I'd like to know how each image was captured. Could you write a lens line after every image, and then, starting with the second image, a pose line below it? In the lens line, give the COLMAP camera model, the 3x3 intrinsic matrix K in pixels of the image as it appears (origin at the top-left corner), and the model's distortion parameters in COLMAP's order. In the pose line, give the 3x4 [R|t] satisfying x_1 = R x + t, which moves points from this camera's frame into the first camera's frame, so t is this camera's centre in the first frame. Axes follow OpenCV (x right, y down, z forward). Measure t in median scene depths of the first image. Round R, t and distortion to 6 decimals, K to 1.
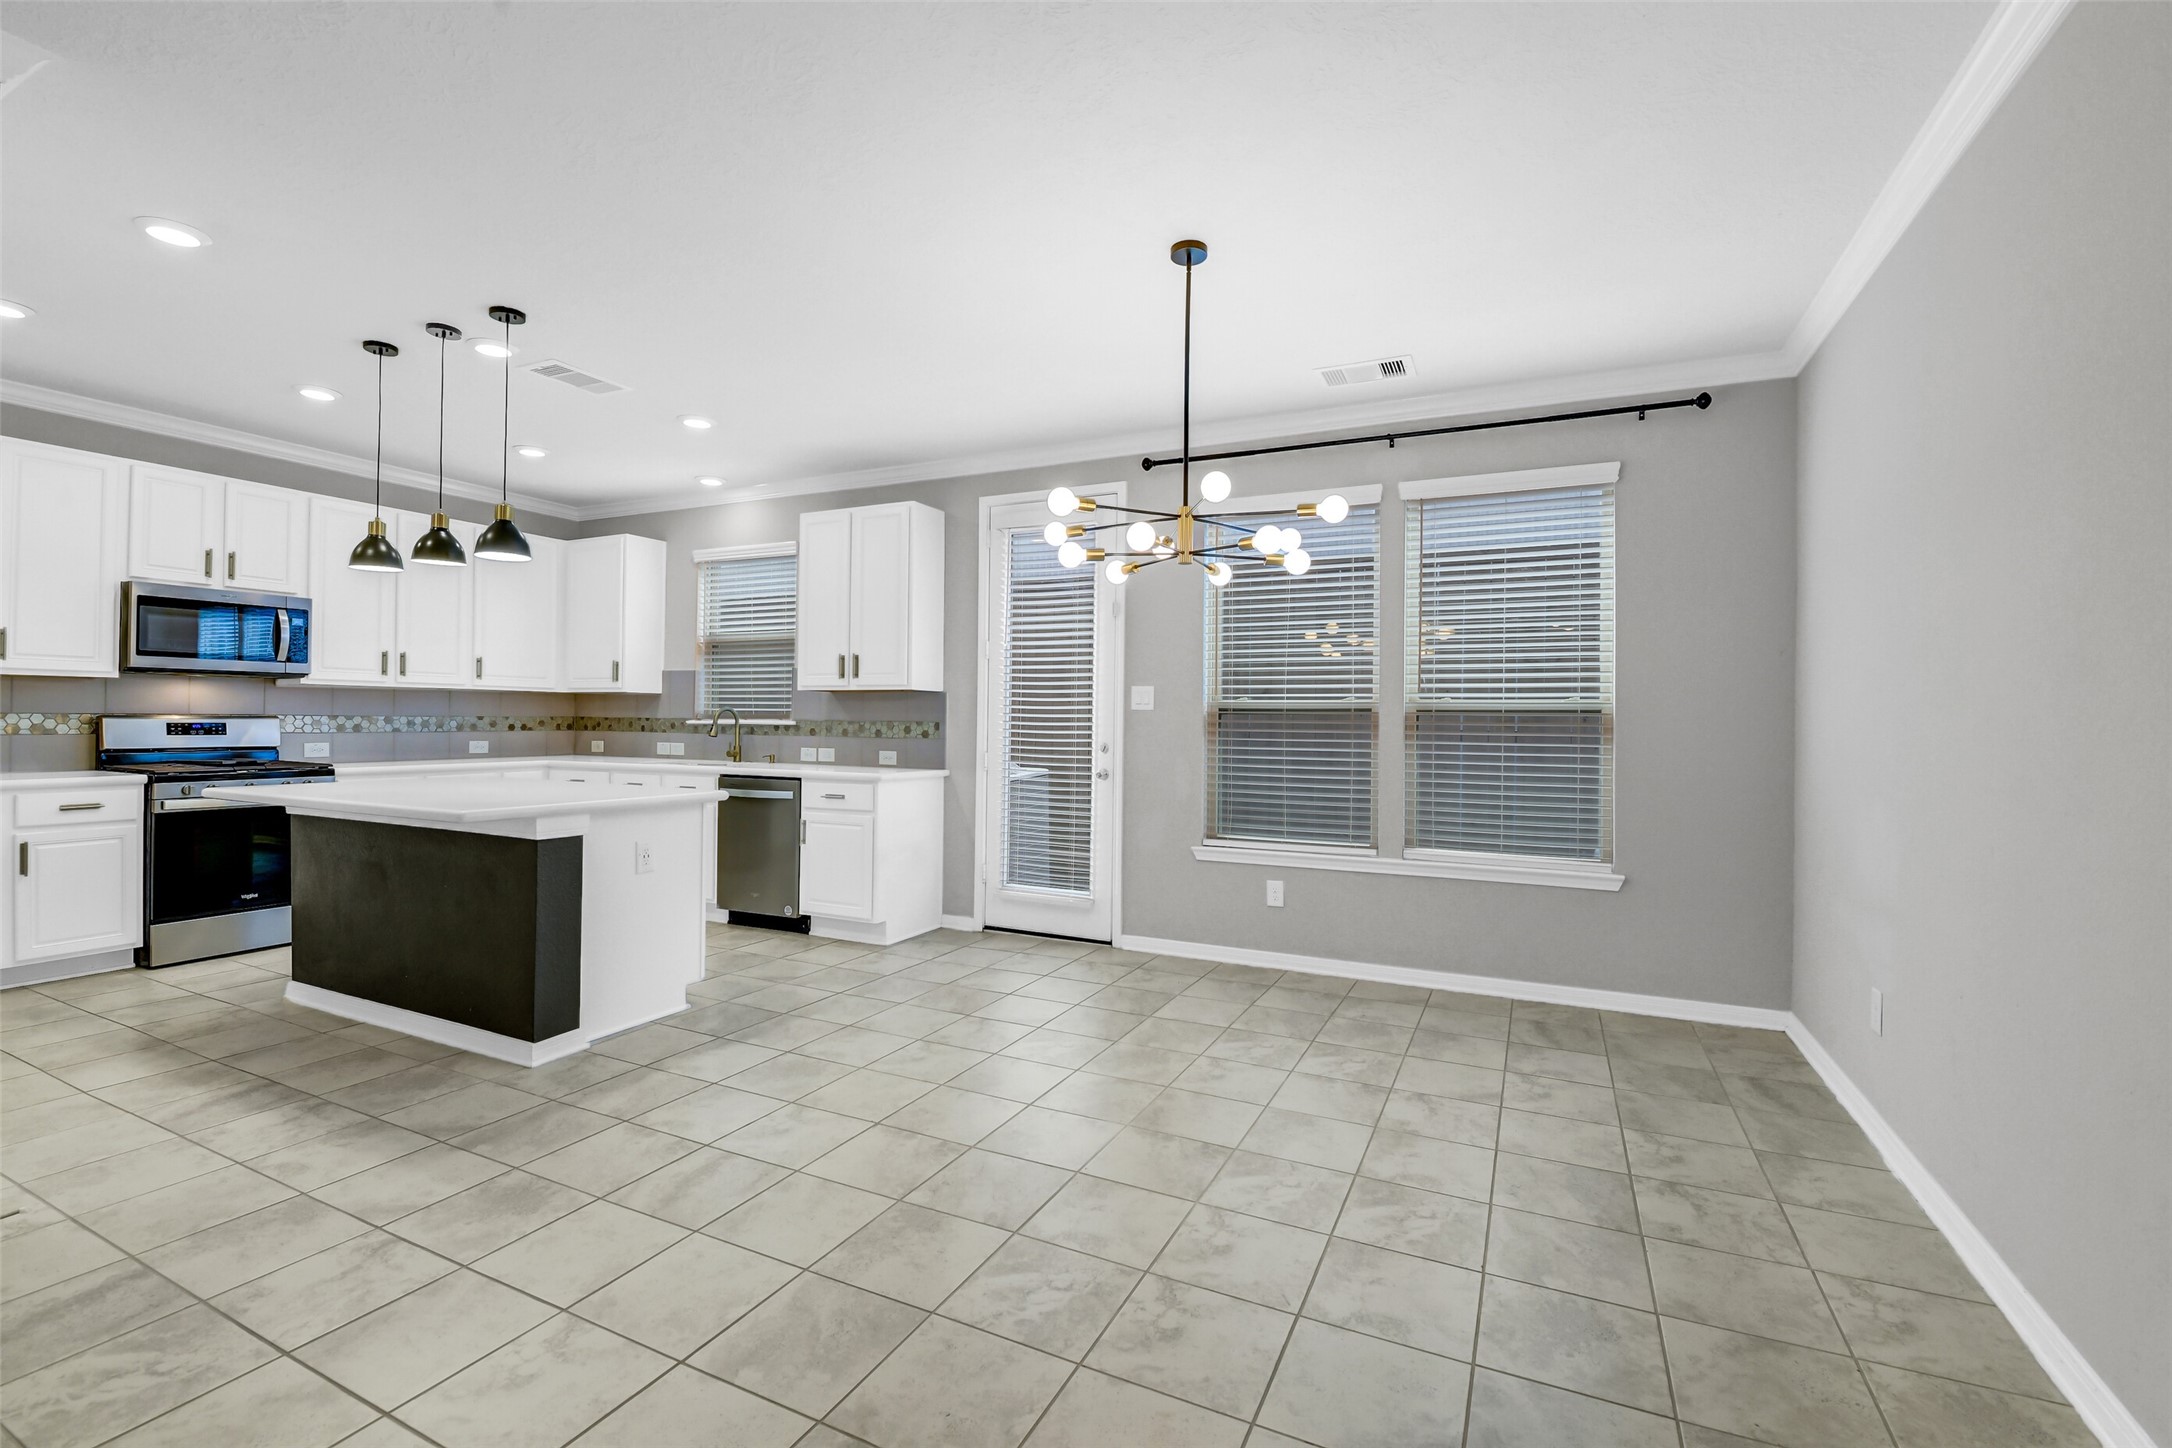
lens RADIAL K [[943.1, 0, 1091.3], [0, 943.1, 714.5], [0, 0, 1]] dist [-0.006290, -0.007092]
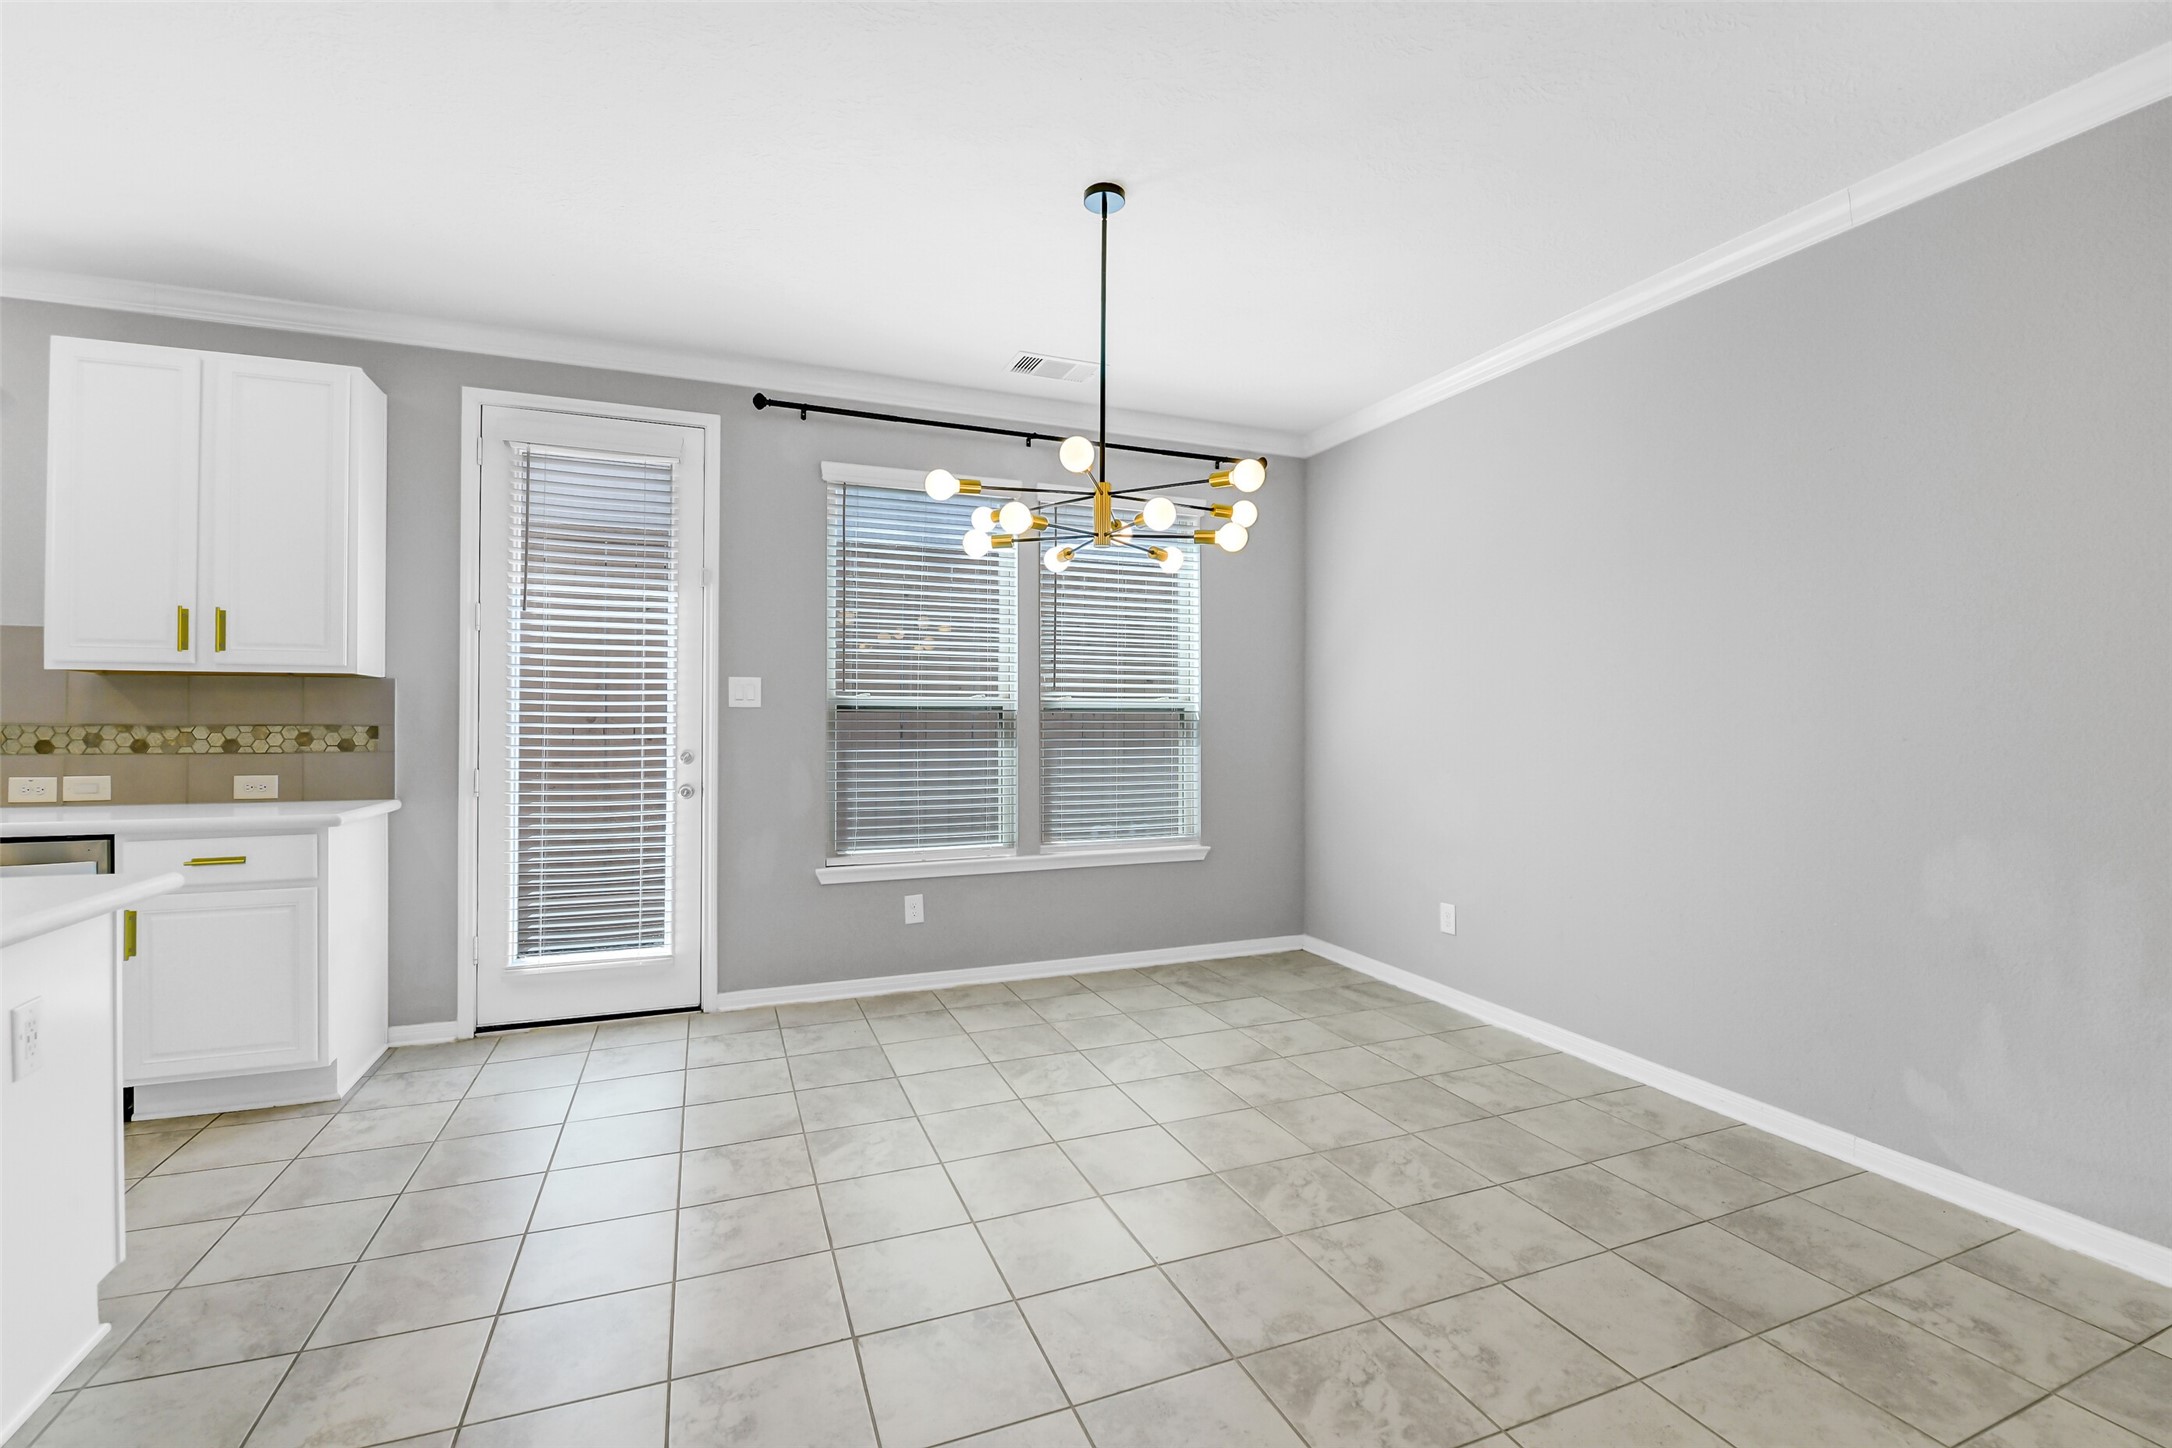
lens RADIAL K [[943.1, 0, 1089.6], [0, 943.1, 713.6], [0, 0, 1]] dist [-0.006290, -0.007092]
pose [[0.670747, -0.005614, 0.741665, -0.339794], [-0.000490, 0.999968, 0.008012, -0.005728], [-0.741687, -0.005738, 0.670722, 0.245412]]
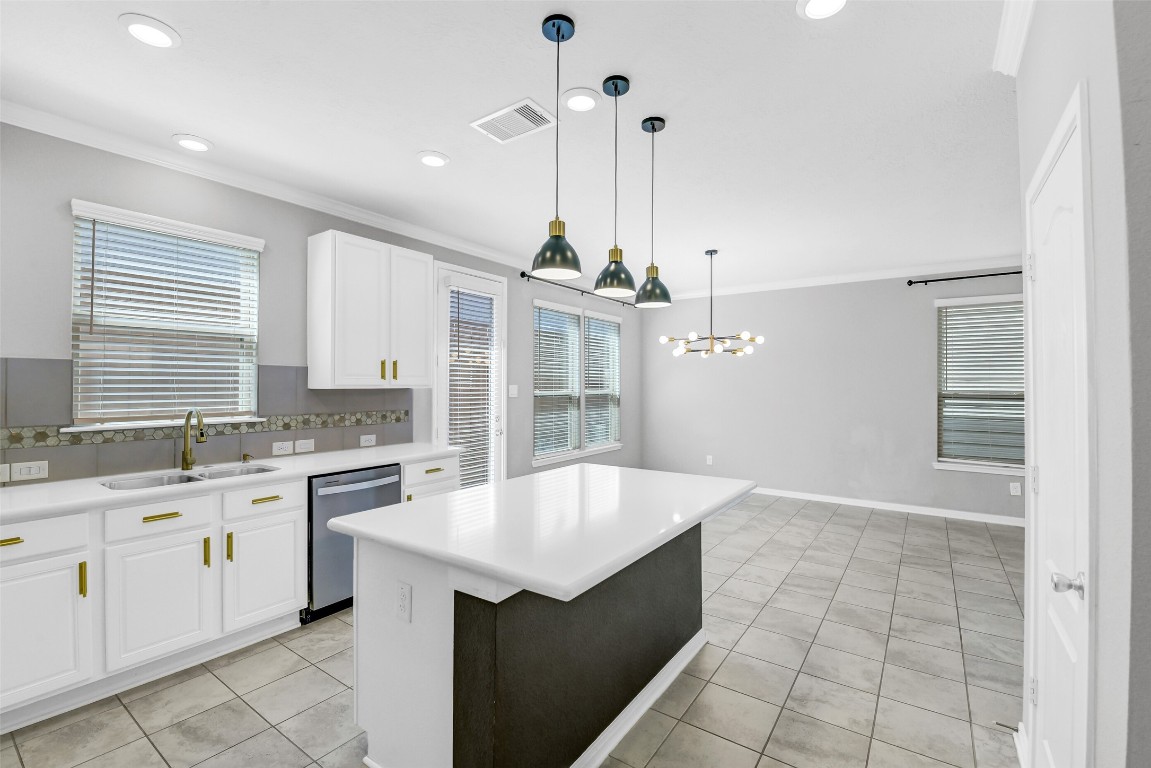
lens RADIAL K [[499.8, 0, 575.9], [0, 499.8, 379.7], [0, 0, 1]] dist [-0.006290, -0.007092]
pose [[0.166548, -0.000069, 0.986033, -0.942550], [-0.005425, 0.999985, 0.000987, -0.043118], [-0.986018, -0.005514, 0.166545, 0.693996]]
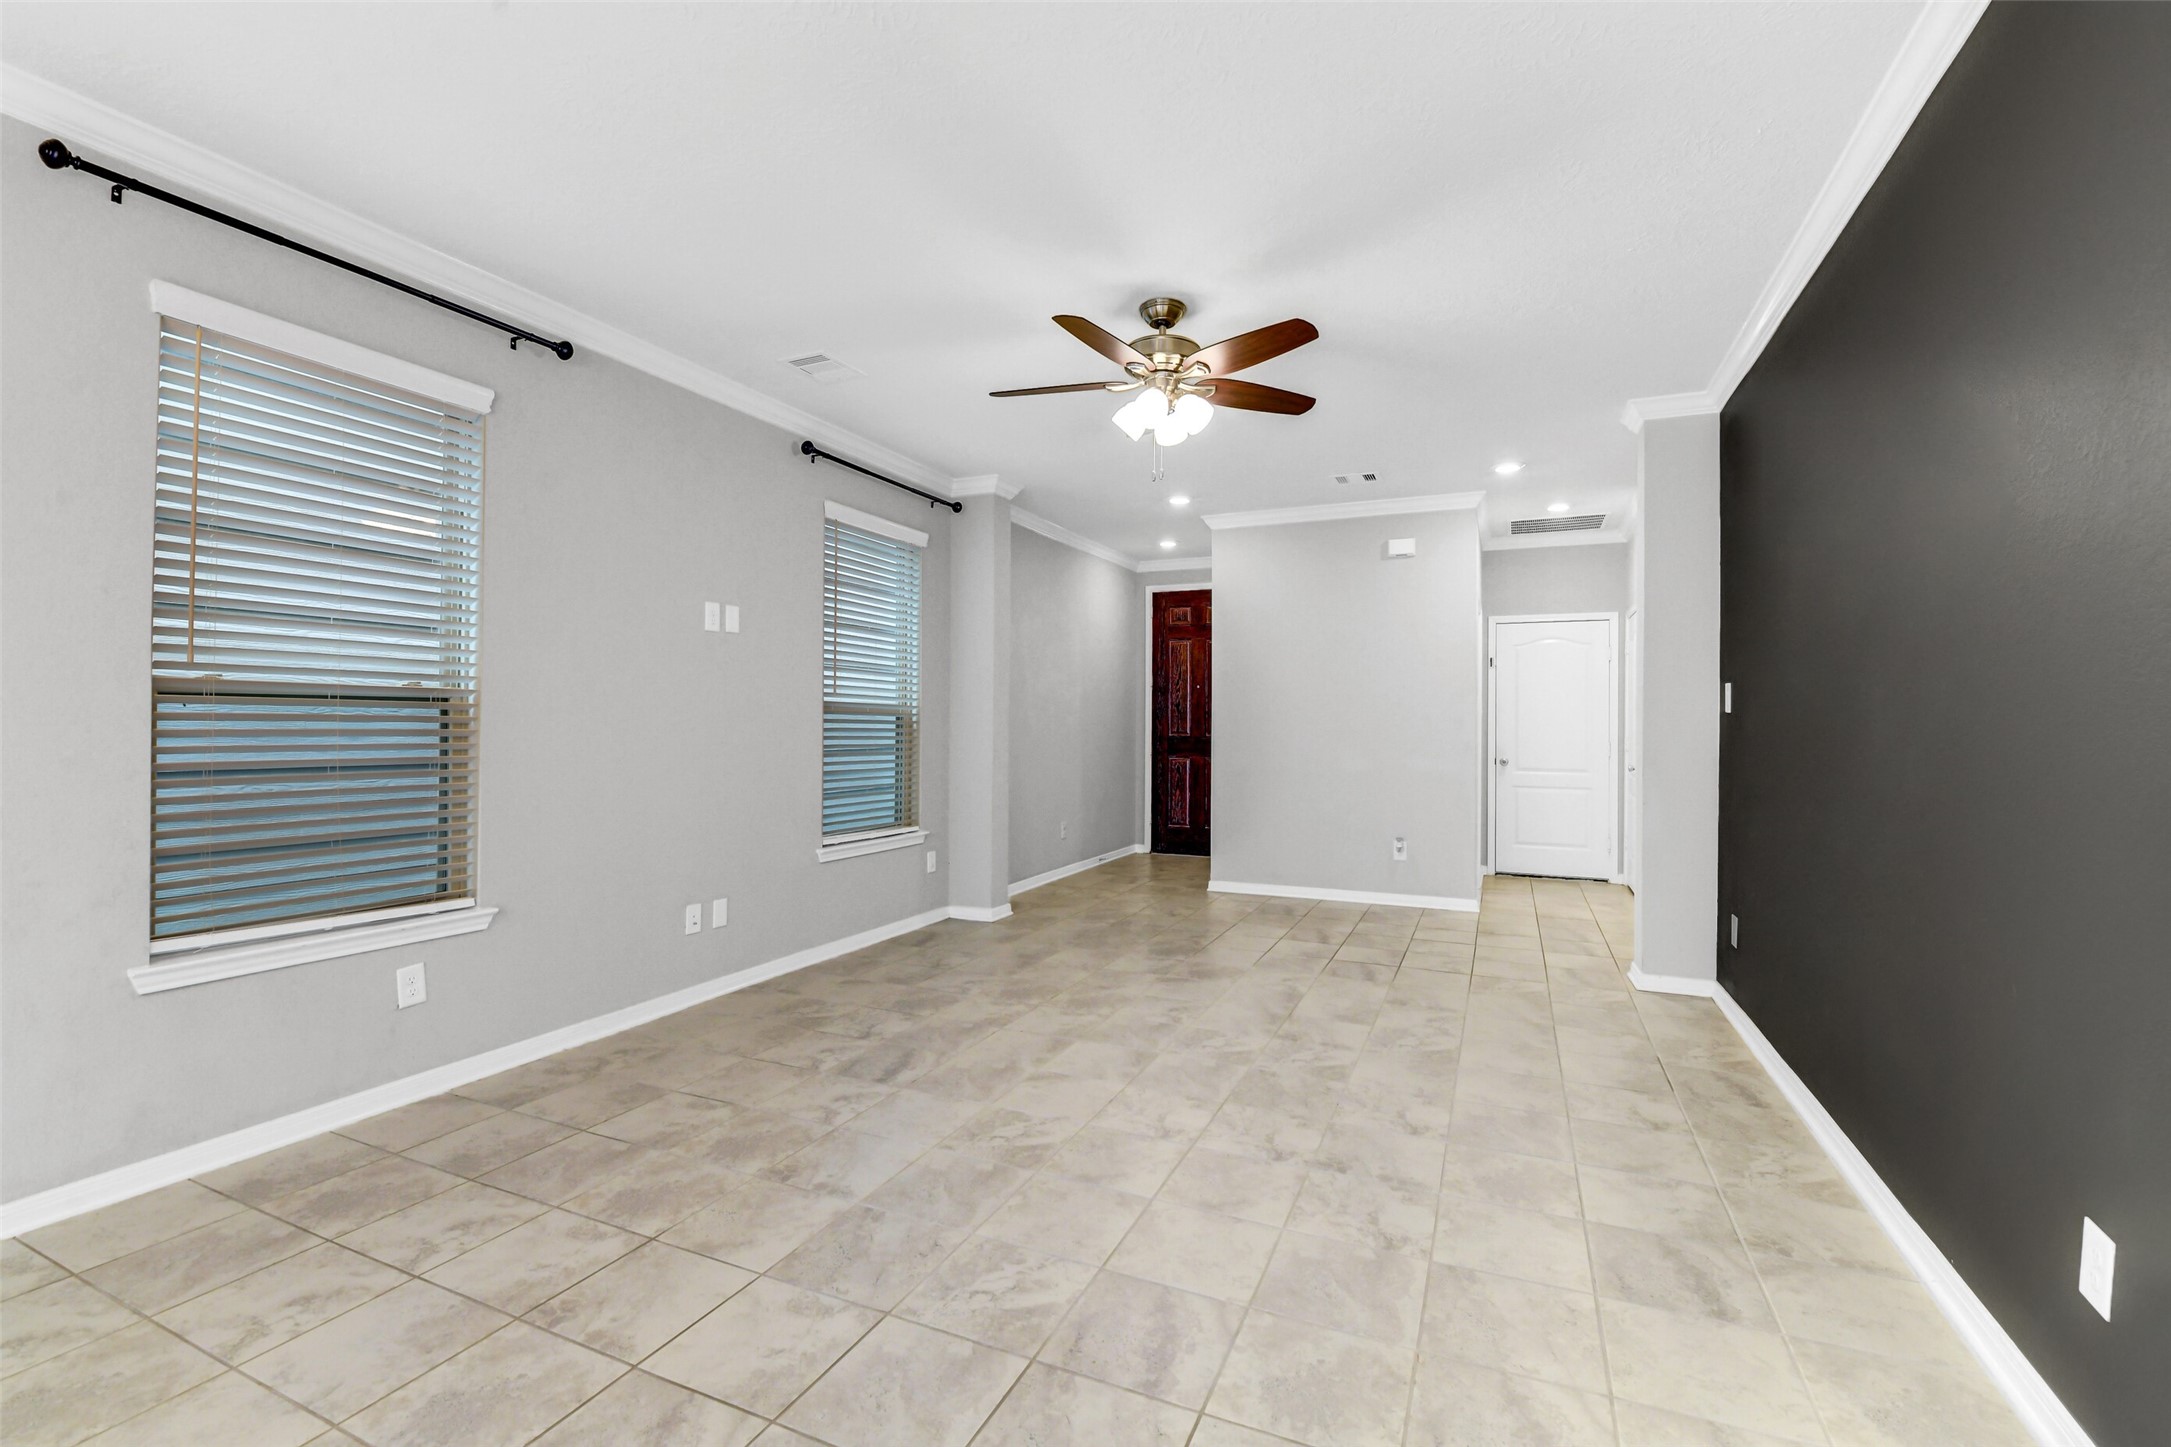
lens RADIAL K [[942.7, 0, 1081.9], [0, 942.7, 722.3], [0, 0, 1]] dist [-0.006290, -0.007092]
pose [[-0.999576, -0.018993, -0.022079, -0.217947], [-0.018947, 0.999818, -0.002280, -0.000631], [0.022119, -0.001861, -0.999754, 0.590172]]
